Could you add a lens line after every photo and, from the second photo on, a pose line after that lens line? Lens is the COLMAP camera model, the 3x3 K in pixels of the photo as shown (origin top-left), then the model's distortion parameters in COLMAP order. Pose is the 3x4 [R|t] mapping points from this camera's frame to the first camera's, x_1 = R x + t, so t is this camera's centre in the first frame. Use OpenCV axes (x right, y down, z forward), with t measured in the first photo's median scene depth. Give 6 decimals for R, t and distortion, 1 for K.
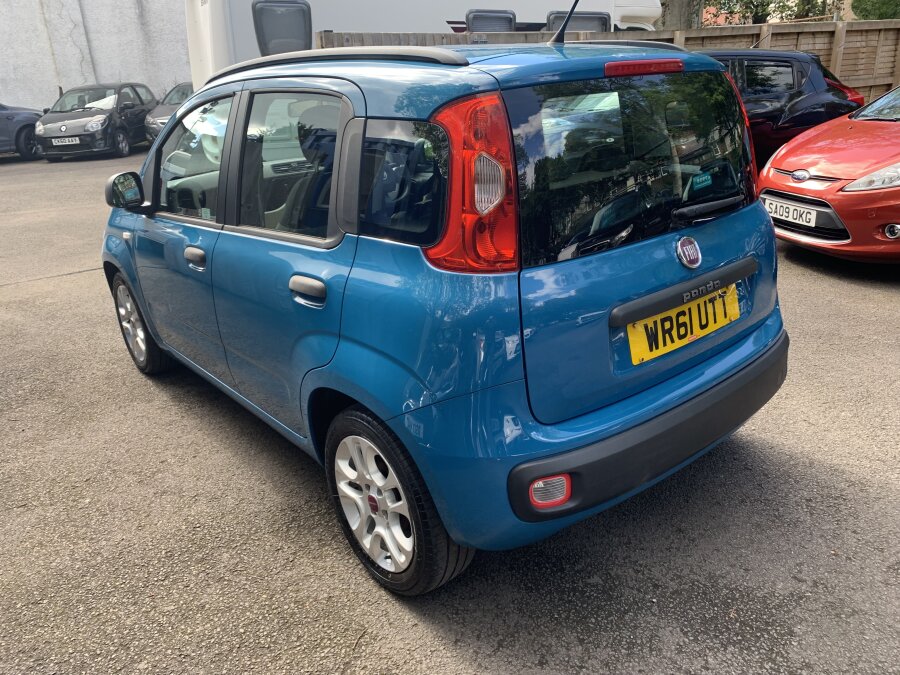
lens RADIAL K [[697.9, 0, 460.3], [0, 697.9, 342.5], [0, 0, 1]] dist [0.006223, 0.002766]
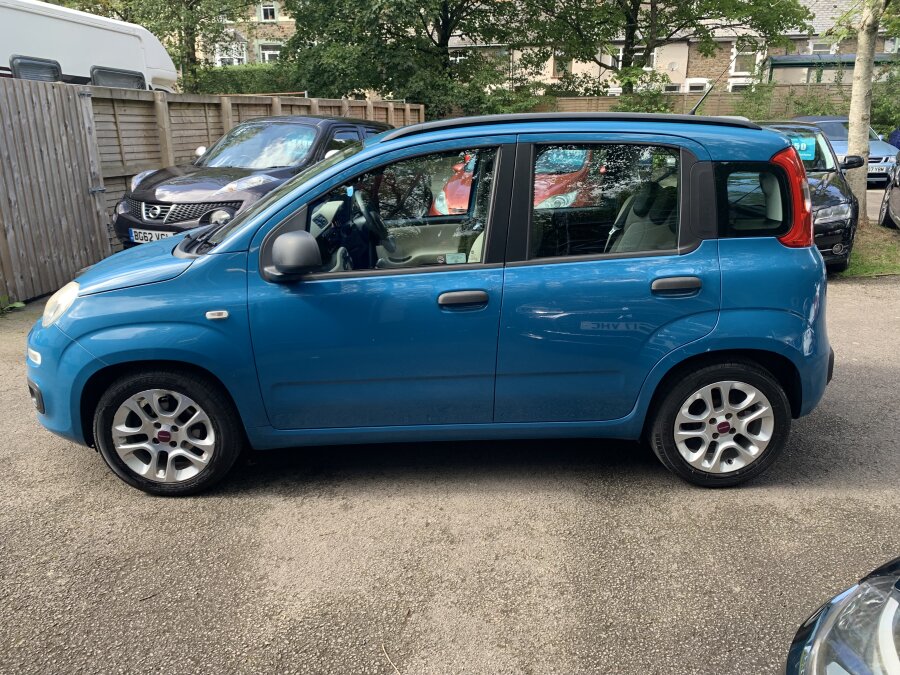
lens RADIAL K [[667.3, 0, 431.9], [0, 667.3, 350.7], [0, 0, 1]] dist [0.005660, -0.011806]
pose [[0.625497, -0.211035, 0.751144, -0.360421], [0.254012, 0.965357, 0.059697, -0.037312], [-0.737721, 0.153459, 0.657433, 0.125174]]
